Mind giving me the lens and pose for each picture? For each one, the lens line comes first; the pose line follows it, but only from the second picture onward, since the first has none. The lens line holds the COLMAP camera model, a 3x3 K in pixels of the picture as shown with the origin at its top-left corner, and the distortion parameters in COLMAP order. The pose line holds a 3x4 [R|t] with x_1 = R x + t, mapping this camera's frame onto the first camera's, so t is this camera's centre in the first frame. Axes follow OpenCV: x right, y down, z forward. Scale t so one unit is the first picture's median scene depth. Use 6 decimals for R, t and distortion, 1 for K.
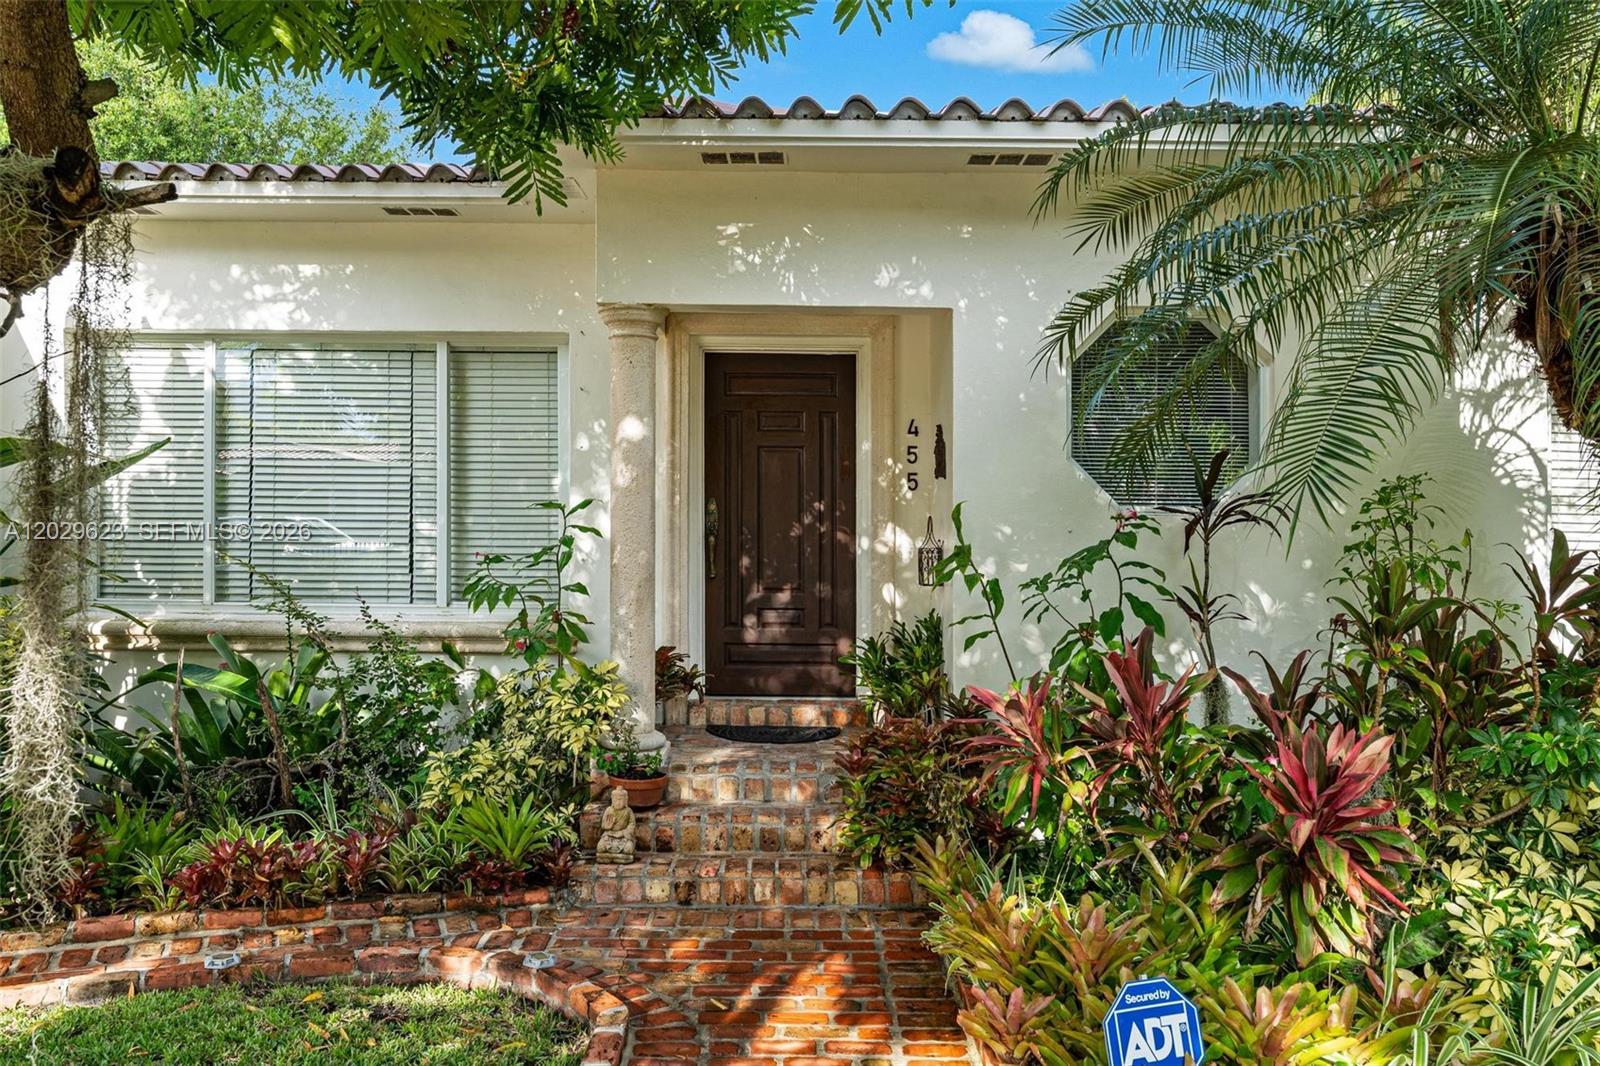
lens RADIAL K [[1286.8, 0, 800.0], [0, 1286.8, 533.0], [0, 0, 1]] dist [-0.000068, -0.000077]
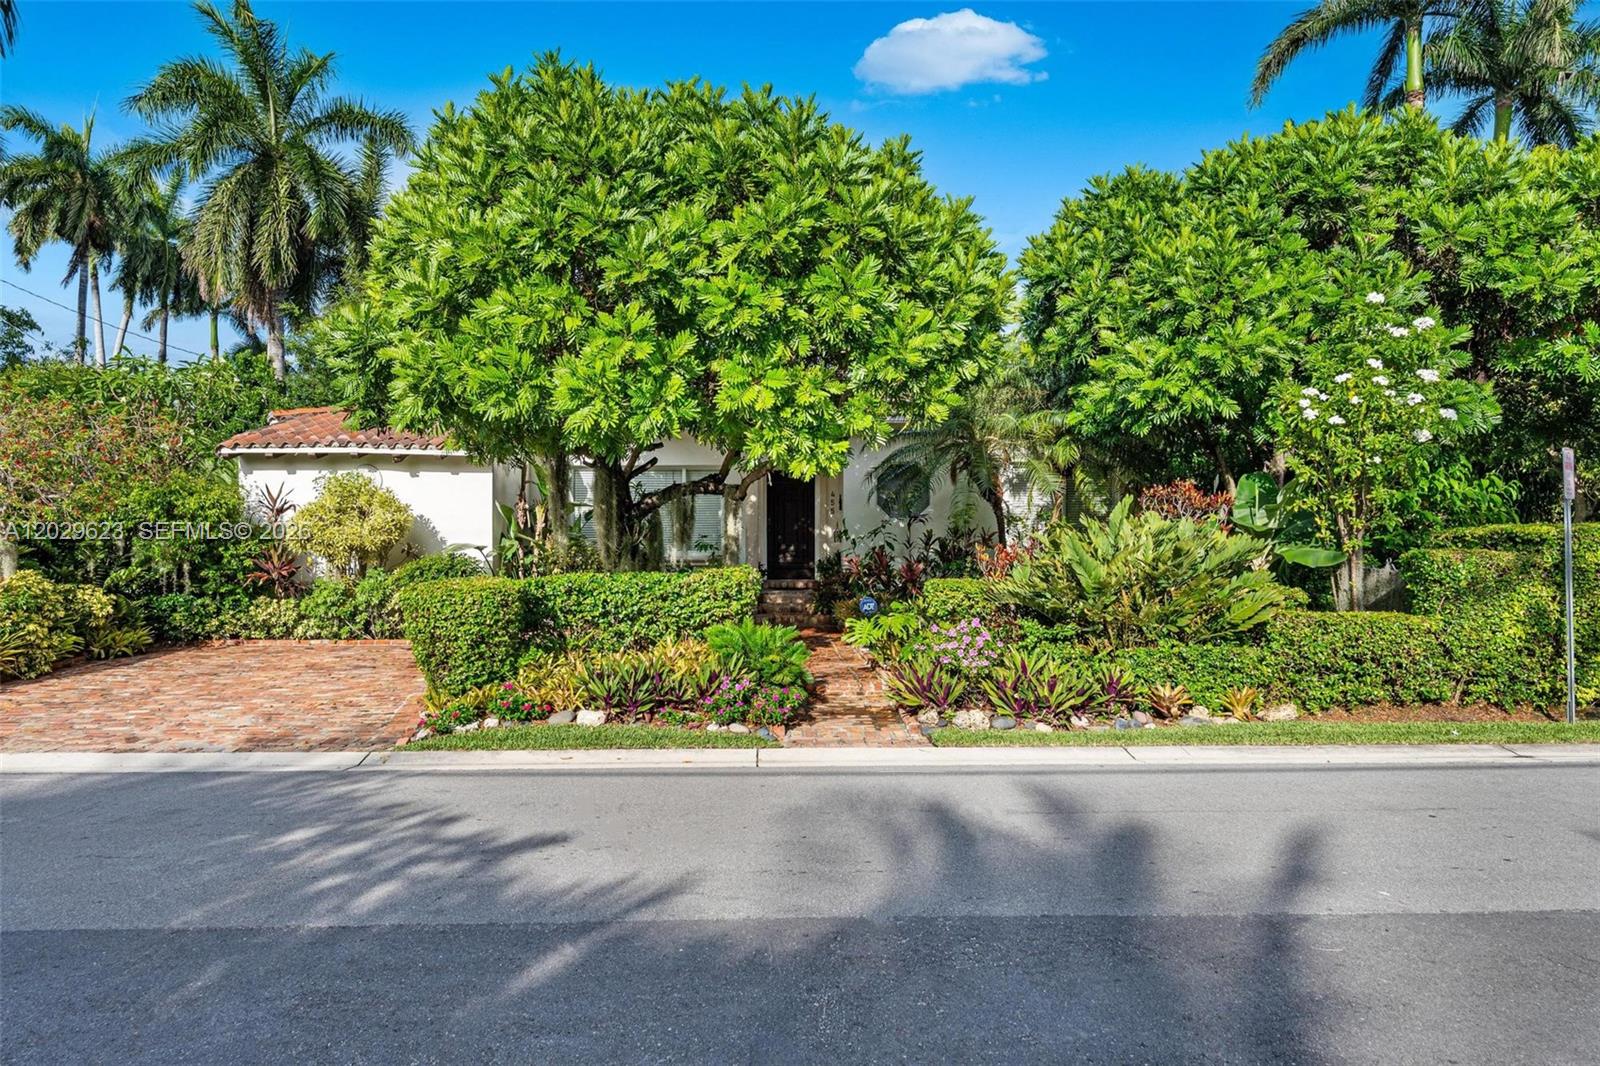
lens RADIAL K [[1013.2, 0, 800.0], [0, 1013.2, 533.0], [0, 0, 1]] dist [0.000044, -0.000010]
pose [[0.998822, -0.004544, 0.048309, -0.119867], [0.004969, 0.999950, -0.008687, 0.036886], [-0.048267, 0.008916, 0.998795, -1.576918]]
